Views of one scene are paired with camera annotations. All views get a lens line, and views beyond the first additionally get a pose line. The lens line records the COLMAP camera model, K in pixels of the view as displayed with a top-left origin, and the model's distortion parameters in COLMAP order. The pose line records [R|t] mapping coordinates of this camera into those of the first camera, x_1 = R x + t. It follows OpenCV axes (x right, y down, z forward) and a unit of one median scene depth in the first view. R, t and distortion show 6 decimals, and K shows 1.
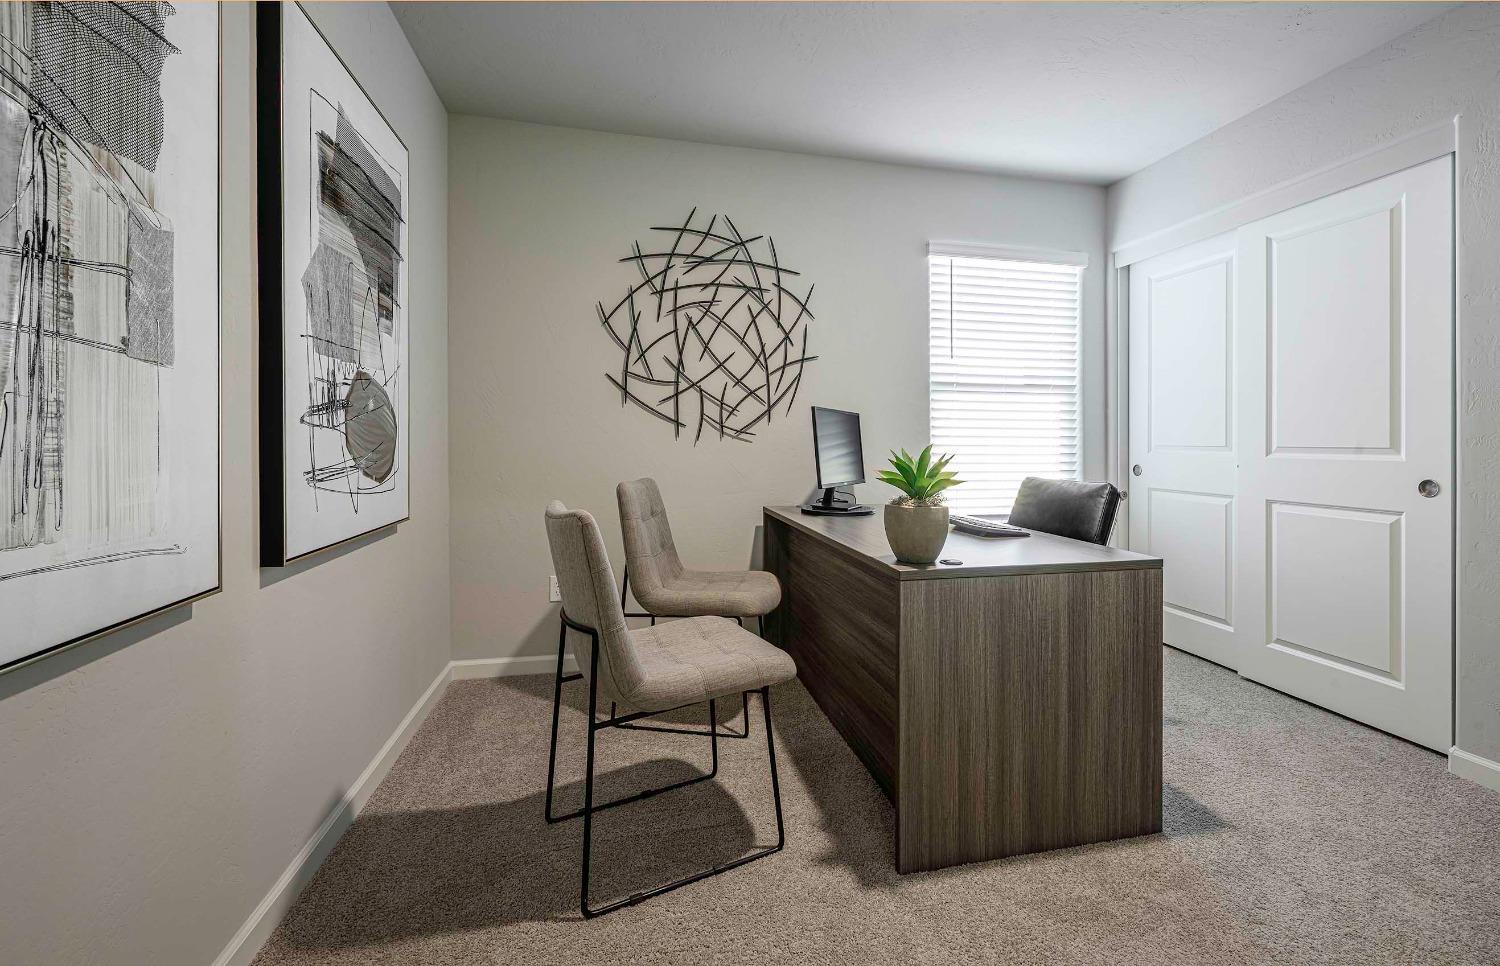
lens RADIAL K [[653.3, 0, 784.8], [0, 653.3, 440.3], [0, 0, 1]] dist [0.000551, 0.000086]
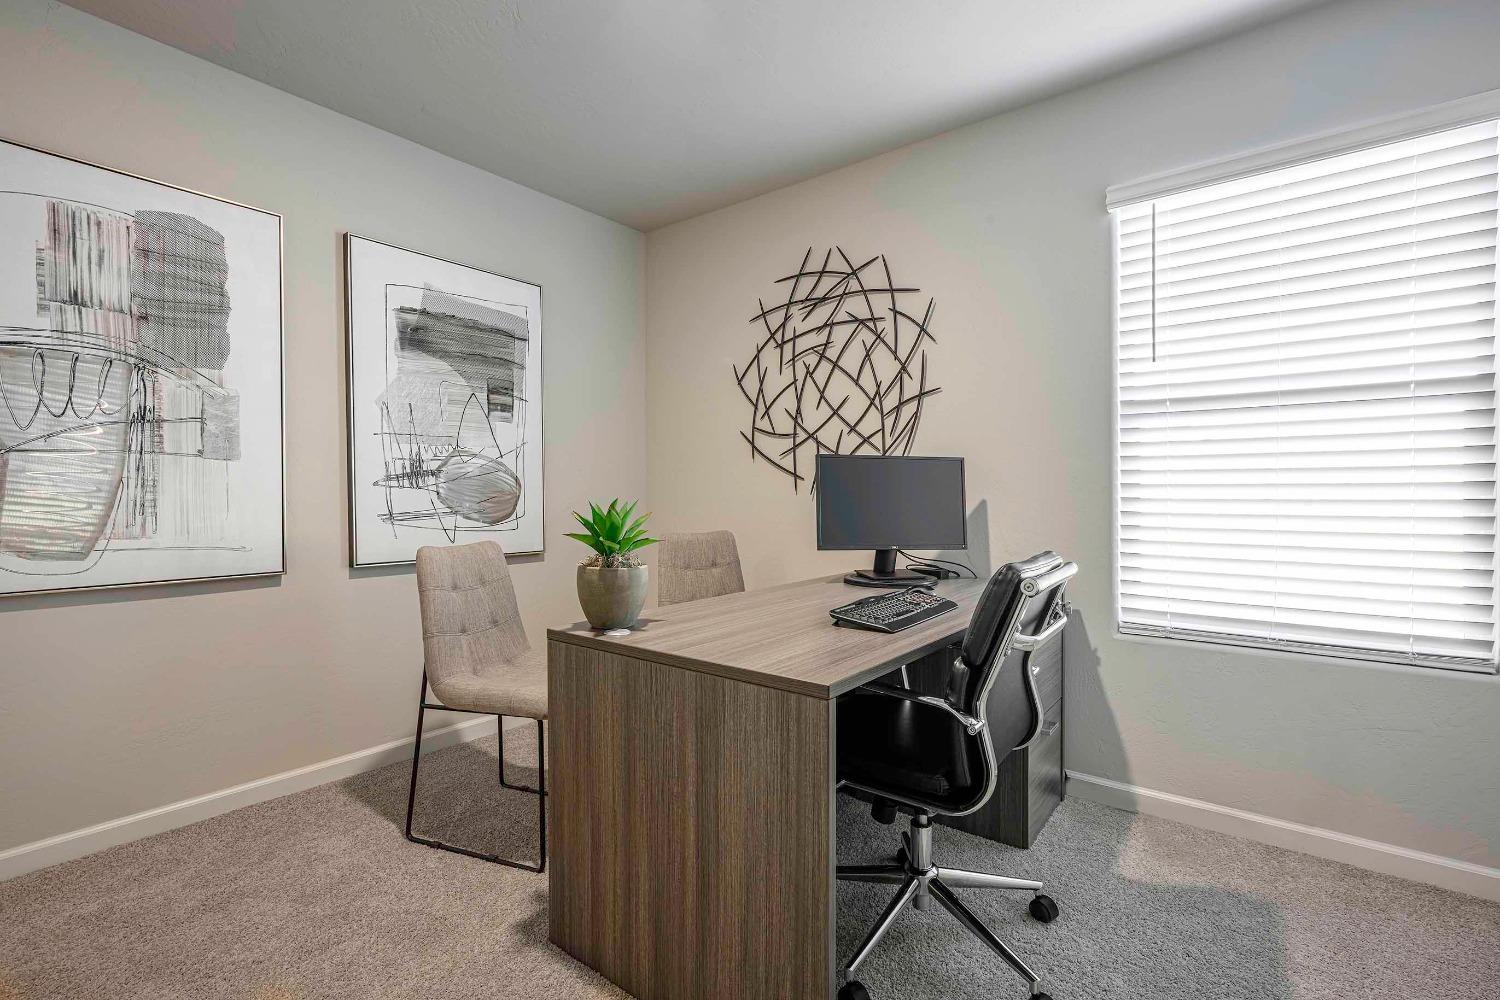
lens RADIAL K [[688.7, 0, 749.4], [0, 688.7, 502.8], [0, 0, 1]] dist [-0.001471, -0.000887]
pose [[0.614269, 0.005007, -0.789081, 0.601011], [0.004572, 0.999941, 0.009904, 0.002393], [0.789084, -0.009691, 0.614209, 0.315967]]
